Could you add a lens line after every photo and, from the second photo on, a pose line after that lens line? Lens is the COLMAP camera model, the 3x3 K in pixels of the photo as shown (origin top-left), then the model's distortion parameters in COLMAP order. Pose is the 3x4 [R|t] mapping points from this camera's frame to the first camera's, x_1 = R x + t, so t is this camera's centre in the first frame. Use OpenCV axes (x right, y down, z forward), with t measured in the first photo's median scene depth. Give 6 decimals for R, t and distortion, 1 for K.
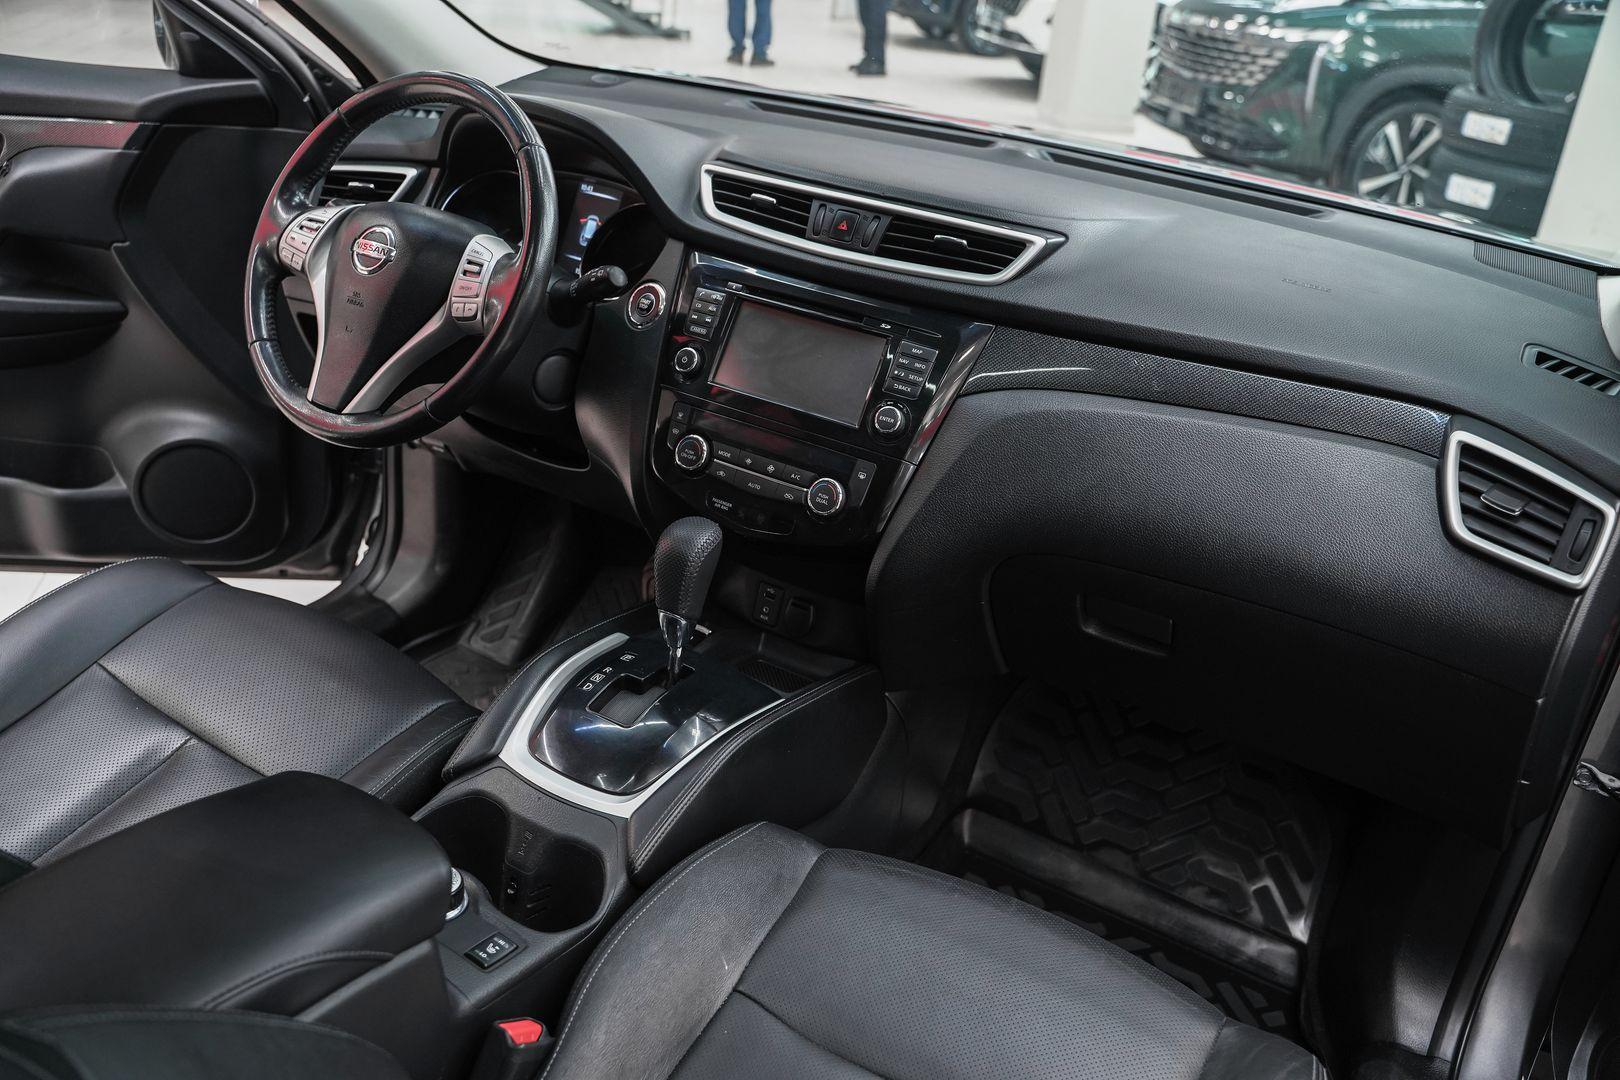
lens RADIAL K [[1303.0, 0, 810.4], [0, 1303.0, 535.8], [0, 0, 1]] dist [-0.117923, 0.079236]
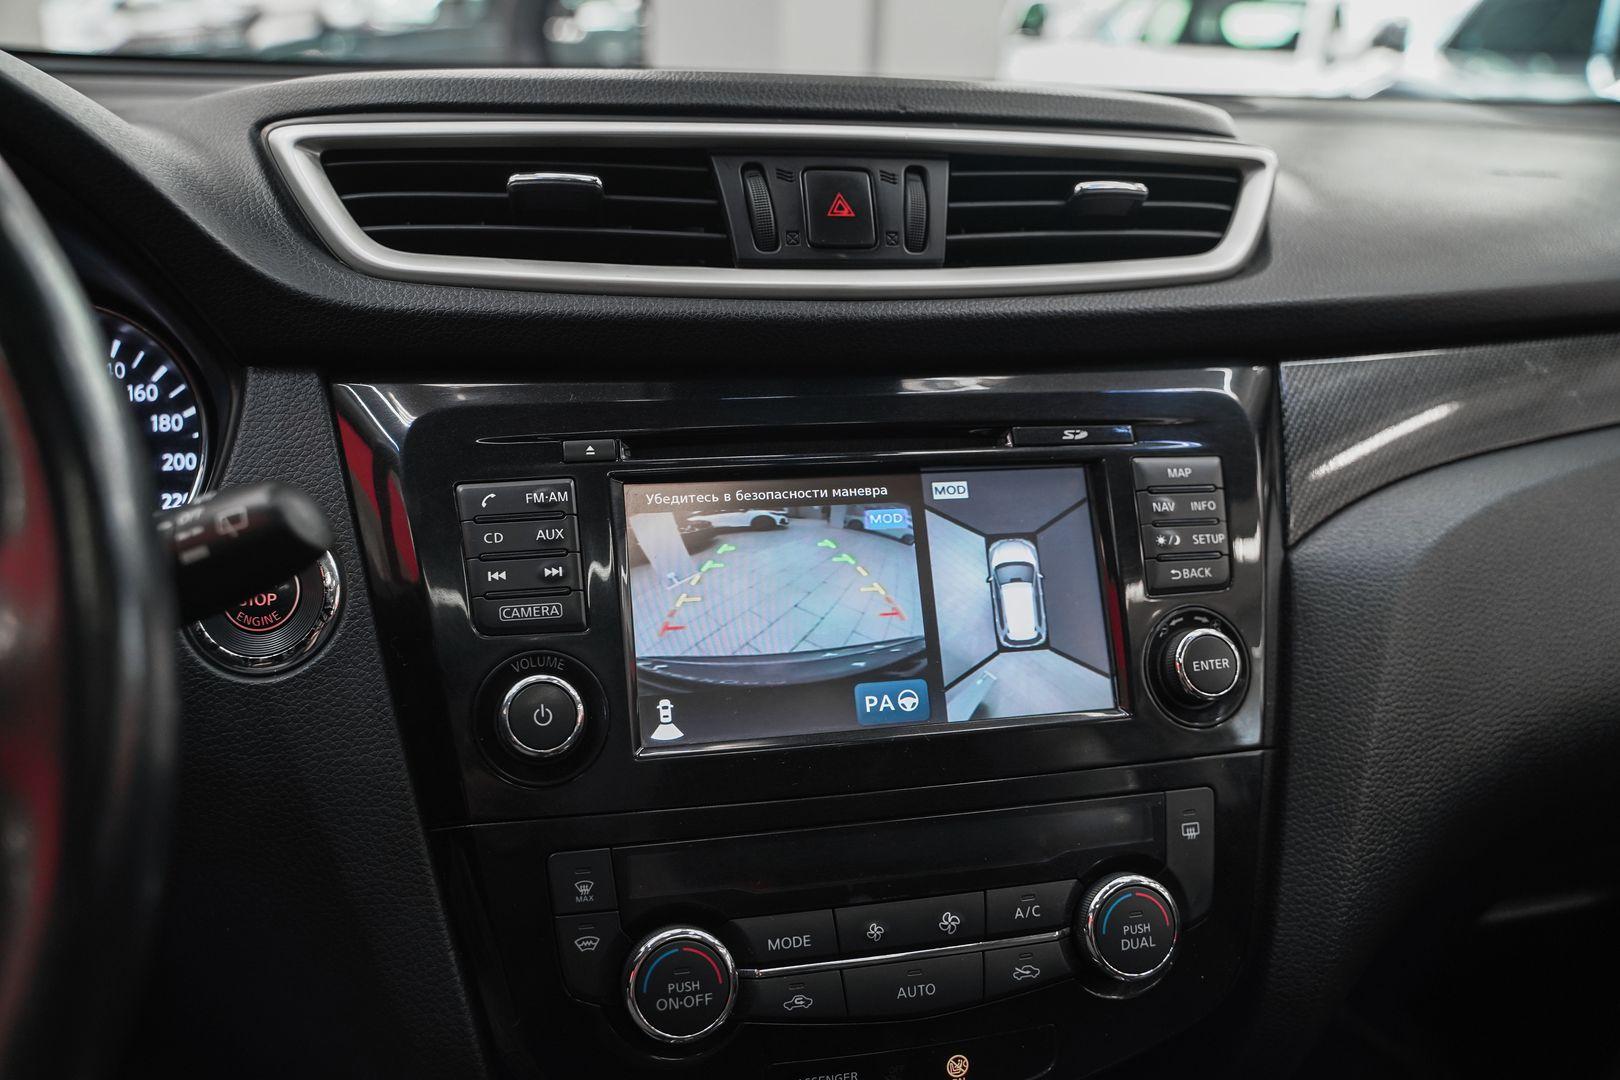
lens RADIAL K [[1447.7, 0, 823.1], [0, 1447.7, 533.0], [0, 0, 1]] dist [-0.062598, -0.003659]
pose [[0.707073, -0.289865, 0.645001, -0.251361], [0.342640, 0.938336, 0.046076, -0.165449], [-0.618583, 0.188424, 0.762792, 0.675521]]
